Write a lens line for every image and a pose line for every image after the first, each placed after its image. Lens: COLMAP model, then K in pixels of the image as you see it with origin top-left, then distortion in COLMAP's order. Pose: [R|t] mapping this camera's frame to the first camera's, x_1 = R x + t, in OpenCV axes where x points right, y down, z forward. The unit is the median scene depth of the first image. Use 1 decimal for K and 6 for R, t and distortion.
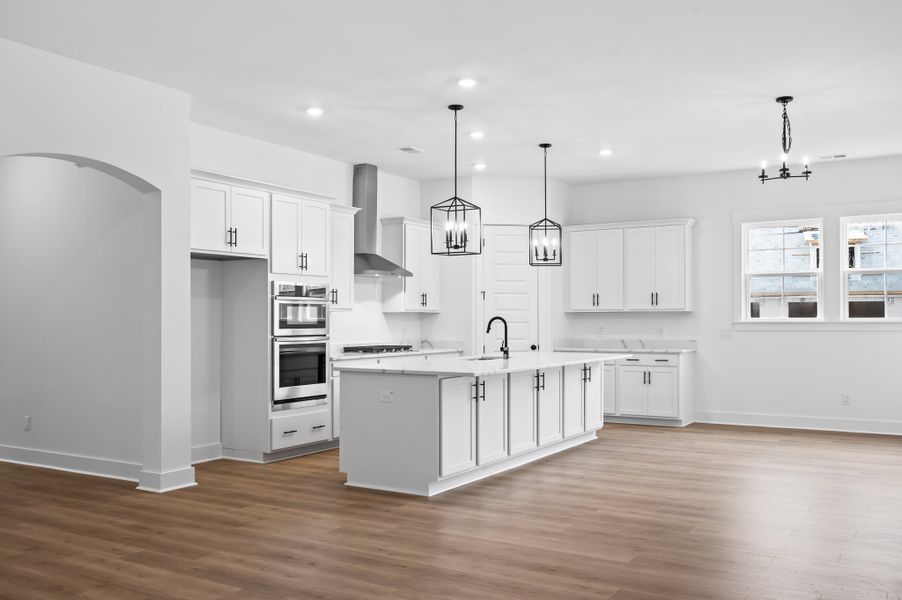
lens RADIAL K [[785.6, 0, 450.5], [0, 785.6, 305.3], [0, 0, 1]] dist [-0.009031, -0.004893]
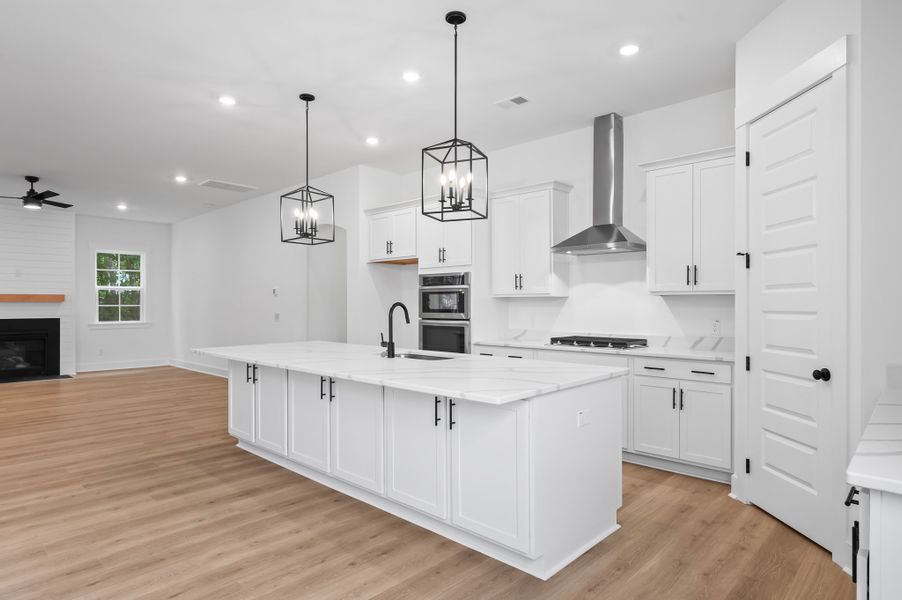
lens RADIAL K [[510.5, 0, 455.2], [0, 510.5, 305.4], [0, 0, 1]] dist [-0.007839, 0.004854]
pose [[-0.187140, 0.002271, -0.982331, 0.499043], [0.019162, 0.999815, -0.001340, 0.017499], [0.982146, -0.019075, -0.187149, 1.055688]]
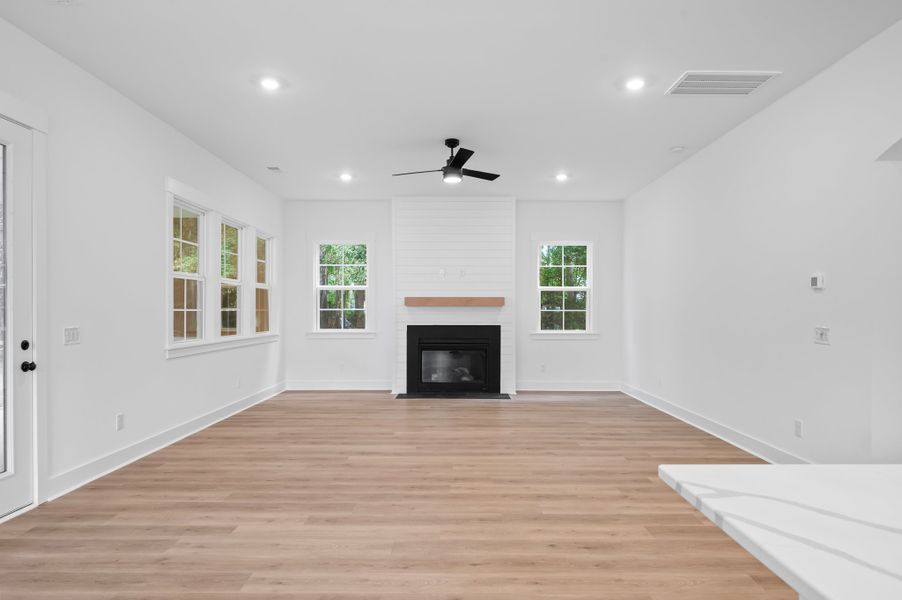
lens RADIAL K [[510.5, 0, 458.7], [0, 510.5, 316.5], [0, 0, 1]] dist [-0.007839, 0.004854]
pose [[-0.849567, 0.006681, -0.527439, 0.144312], [0.009405, 0.999953, -0.002483, 0.012926], [0.527397, -0.007070, -0.849589, 0.767492]]
